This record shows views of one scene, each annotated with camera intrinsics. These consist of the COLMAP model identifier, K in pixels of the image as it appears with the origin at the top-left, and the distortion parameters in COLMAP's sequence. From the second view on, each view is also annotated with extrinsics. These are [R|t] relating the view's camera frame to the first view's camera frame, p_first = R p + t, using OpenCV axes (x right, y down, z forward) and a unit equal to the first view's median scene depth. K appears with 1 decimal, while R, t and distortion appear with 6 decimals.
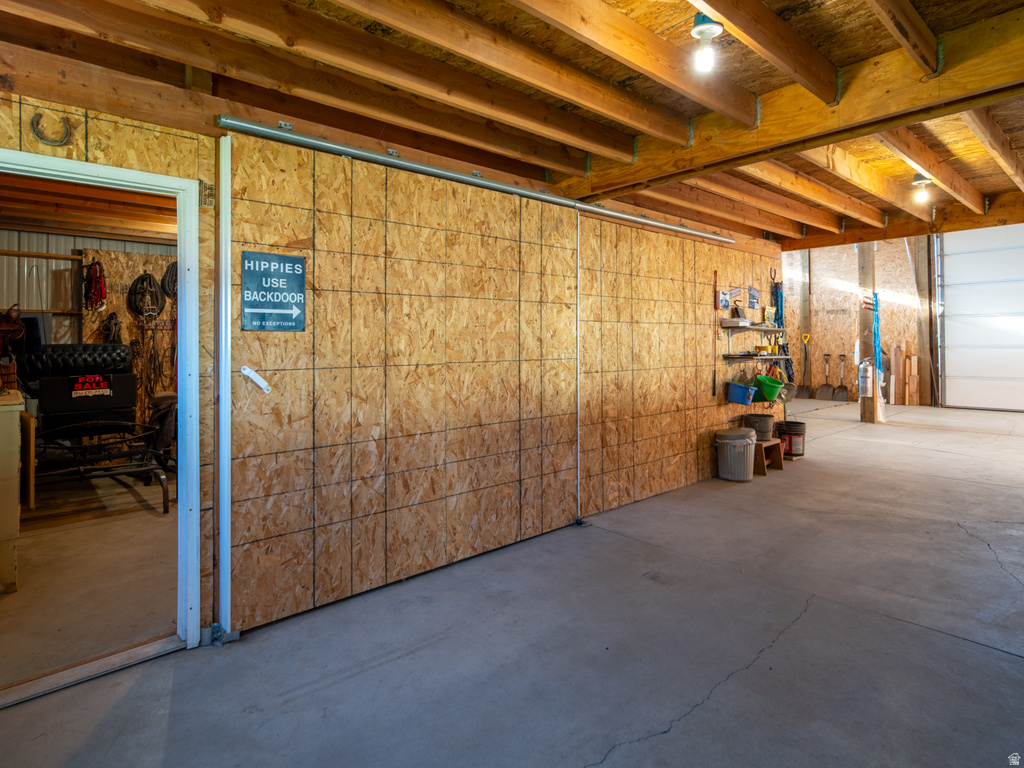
lens RADIAL K [[561.9, 0, 528.4], [0, 561.9, 332.8], [0, 0, 1]] dist [0.011516, -0.002185]
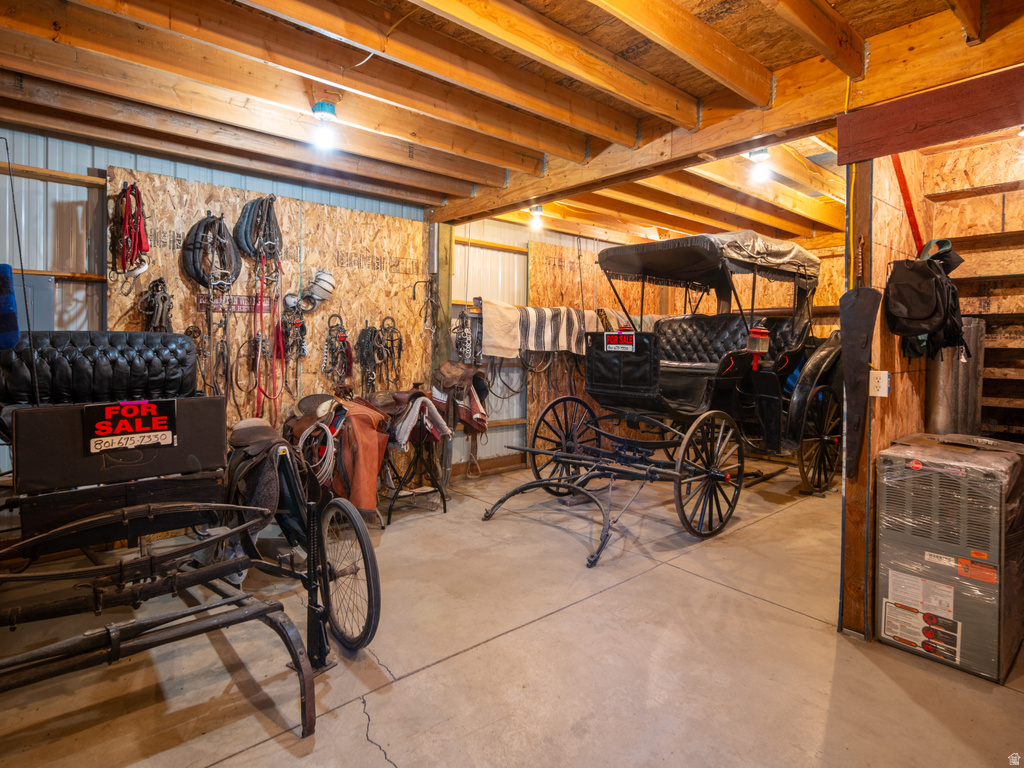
lens RADIAL K [[561.9, 0, 525.1], [0, 561.9, 346.2], [0, 0, 1]] dist [0.011516, -0.002185]
pose [[0.999604, 0.018091, -0.021552, -0.348413], [-0.017483, 0.999453, 0.028058, 0.010287], [0.022048, -0.027670, 0.999374, 0.431341]]
